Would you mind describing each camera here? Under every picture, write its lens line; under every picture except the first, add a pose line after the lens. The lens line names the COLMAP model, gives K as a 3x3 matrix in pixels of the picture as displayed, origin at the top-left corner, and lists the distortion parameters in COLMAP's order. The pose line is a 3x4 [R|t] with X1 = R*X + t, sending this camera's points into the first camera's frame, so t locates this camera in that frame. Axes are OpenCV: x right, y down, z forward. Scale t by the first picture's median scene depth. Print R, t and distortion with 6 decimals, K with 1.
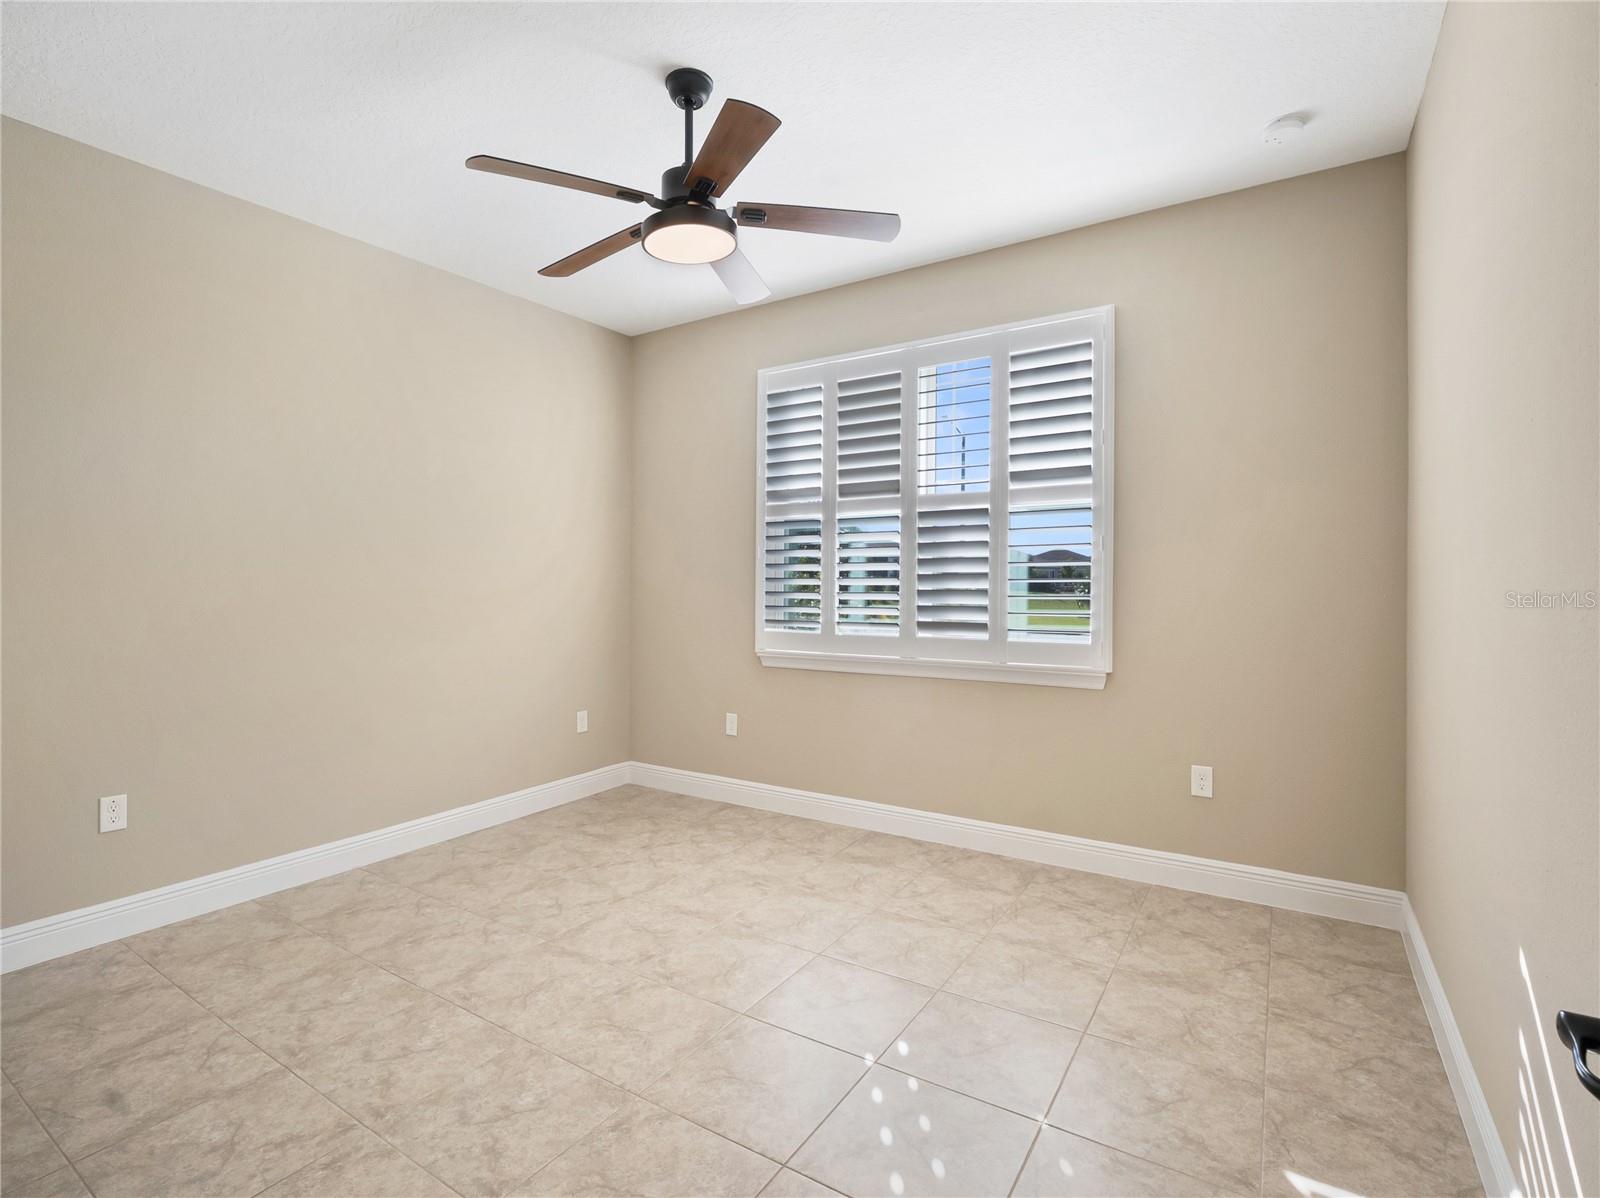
lens RADIAL K [[785.2, 0, 796.4], [0, 785.2, 607.2], [0, 0, 1]] dist [-0.013019, 0.001247]
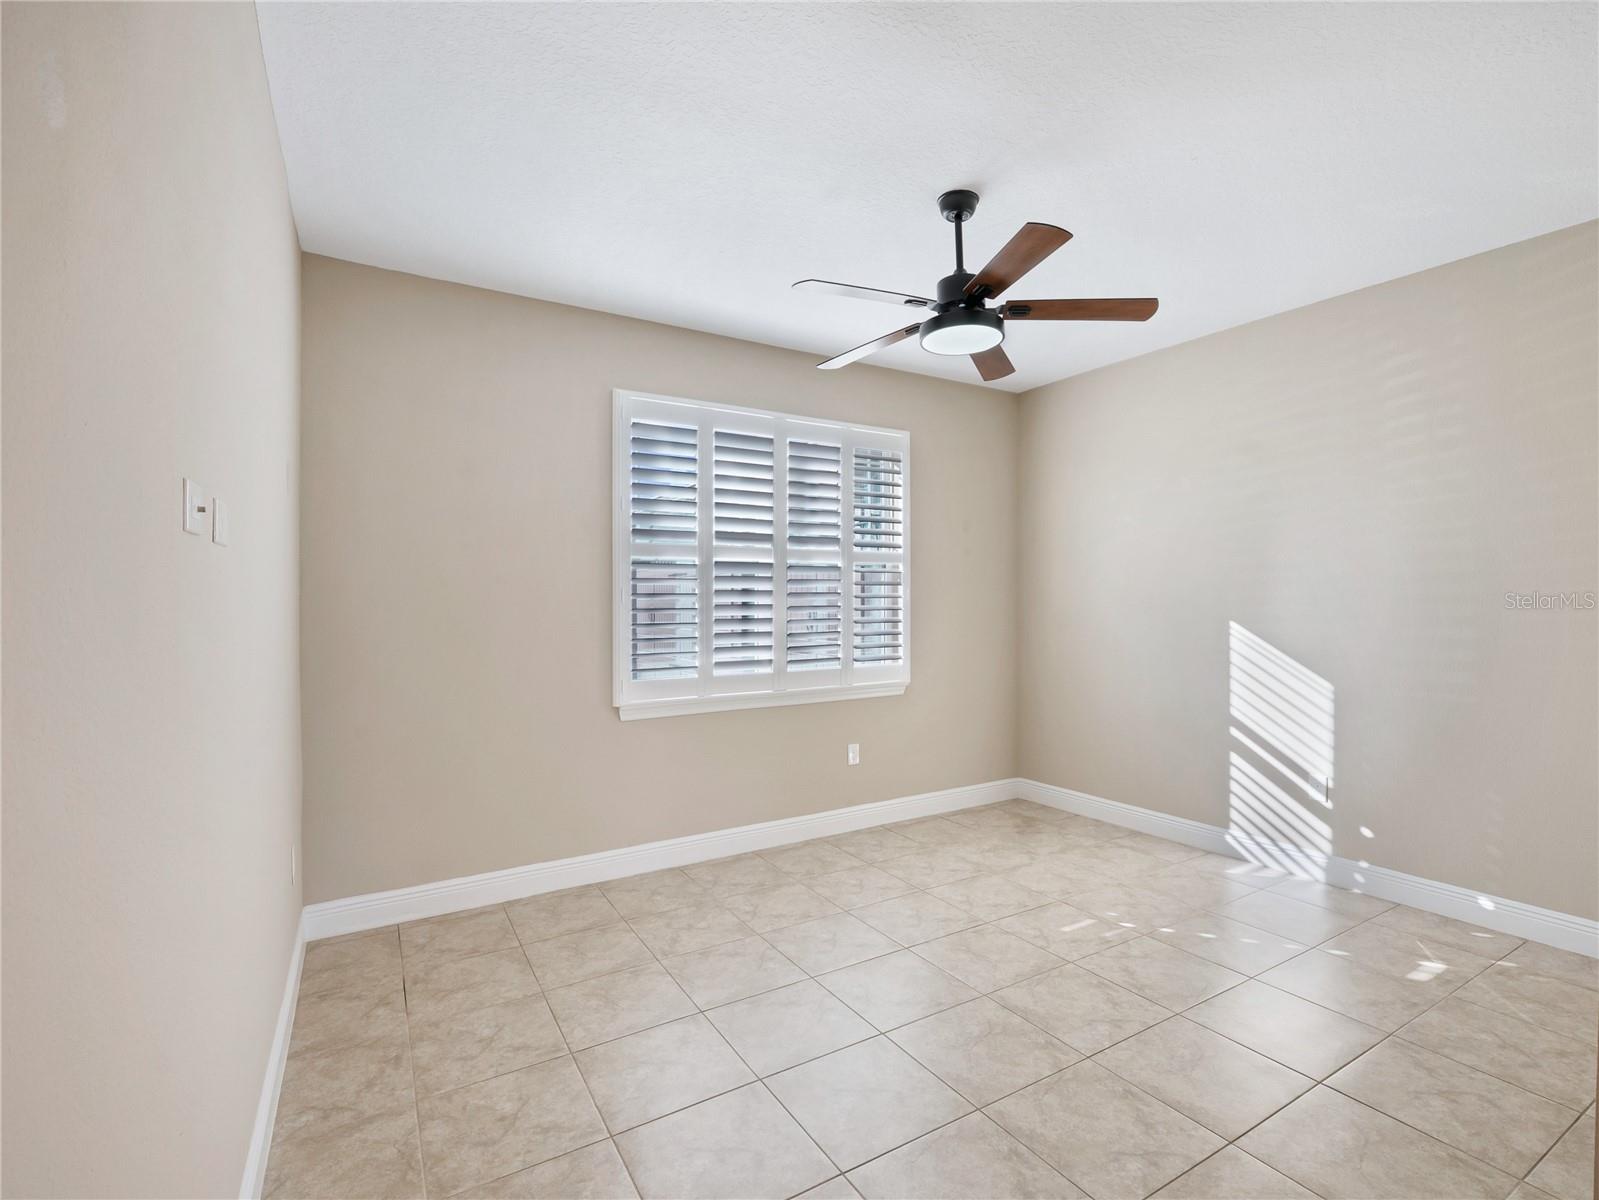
lens RADIAL K [[733.9, 0, 795.8], [0, 733.9, 608.8], [0, 0, 1]] dist [-0.003233, -0.000771]
pose [[0.447723, 0.008538, 0.894132, -0.741939], [0.051900, 0.998020, -0.035518, -0.013704], [-0.892665, 0.062307, 0.446393, 0.476411]]
